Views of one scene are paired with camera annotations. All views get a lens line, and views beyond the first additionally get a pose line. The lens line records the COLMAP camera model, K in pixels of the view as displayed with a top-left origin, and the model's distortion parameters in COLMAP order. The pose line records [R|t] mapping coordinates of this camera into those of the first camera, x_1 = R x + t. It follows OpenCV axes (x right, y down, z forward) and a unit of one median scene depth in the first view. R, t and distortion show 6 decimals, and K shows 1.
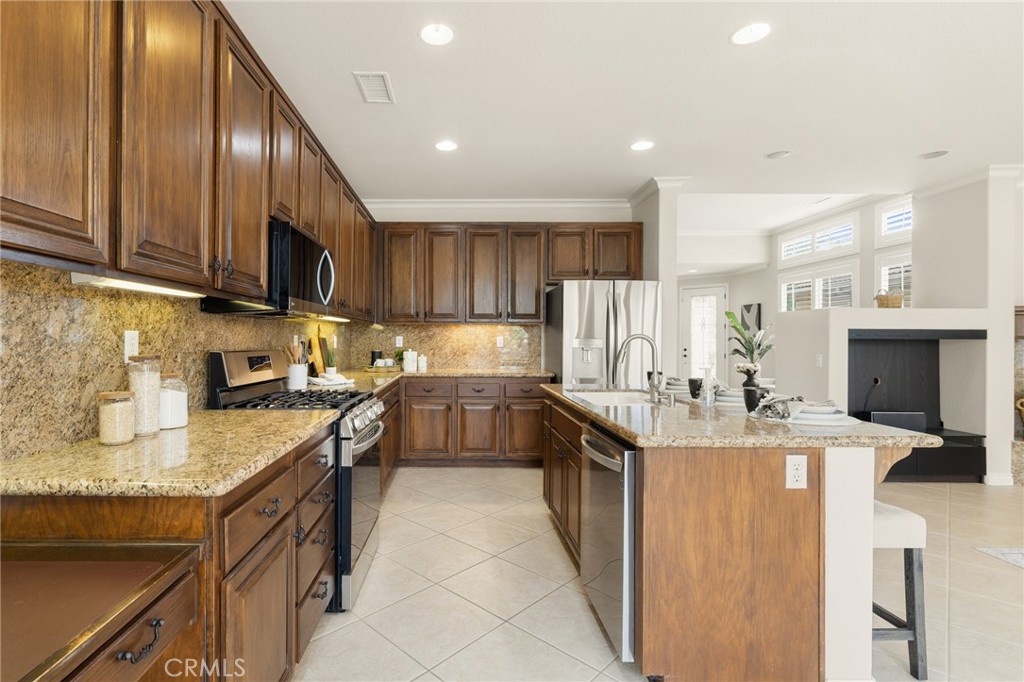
lens RADIAL K [[480.6, 0, 440.3], [0, 480.6, 342.8], [0, 0, 1]] dist [-0.014687, 0.000342]
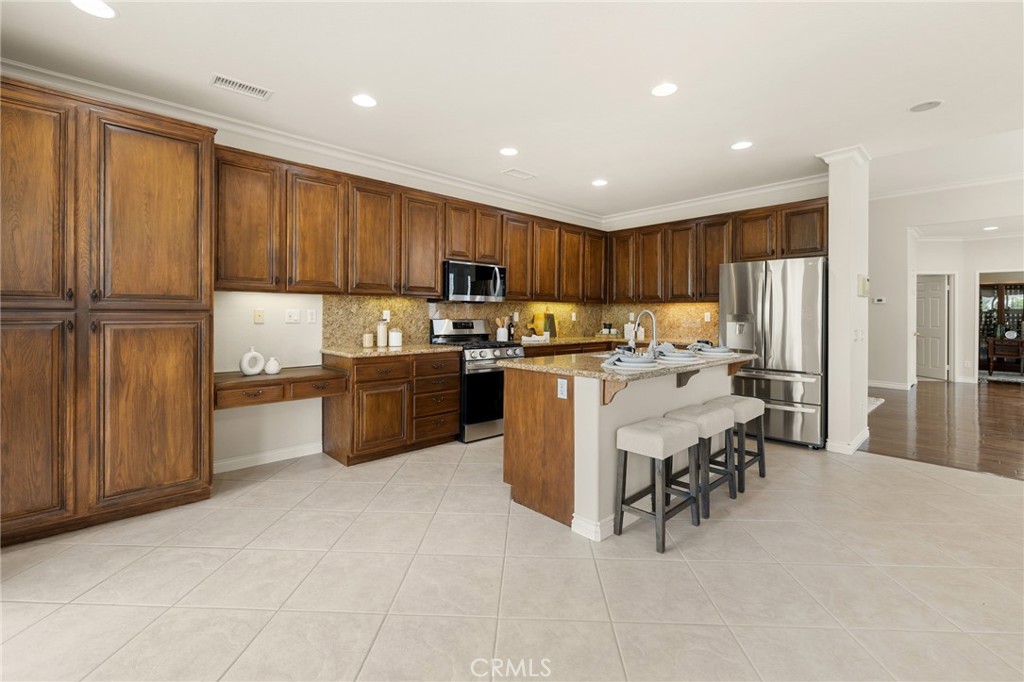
lens RADIAL K [[435.6, 0, 518.5], [0, 435.6, 316.4], [0, 0, 1]] dist [-0.001713, 0.000396]
pose [[0.704616, 0.004274, -0.709576, 0.997897], [-0.009117, 0.999954, -0.003029, 0.005799], [0.709530, 0.008604, 0.704623, -0.140600]]
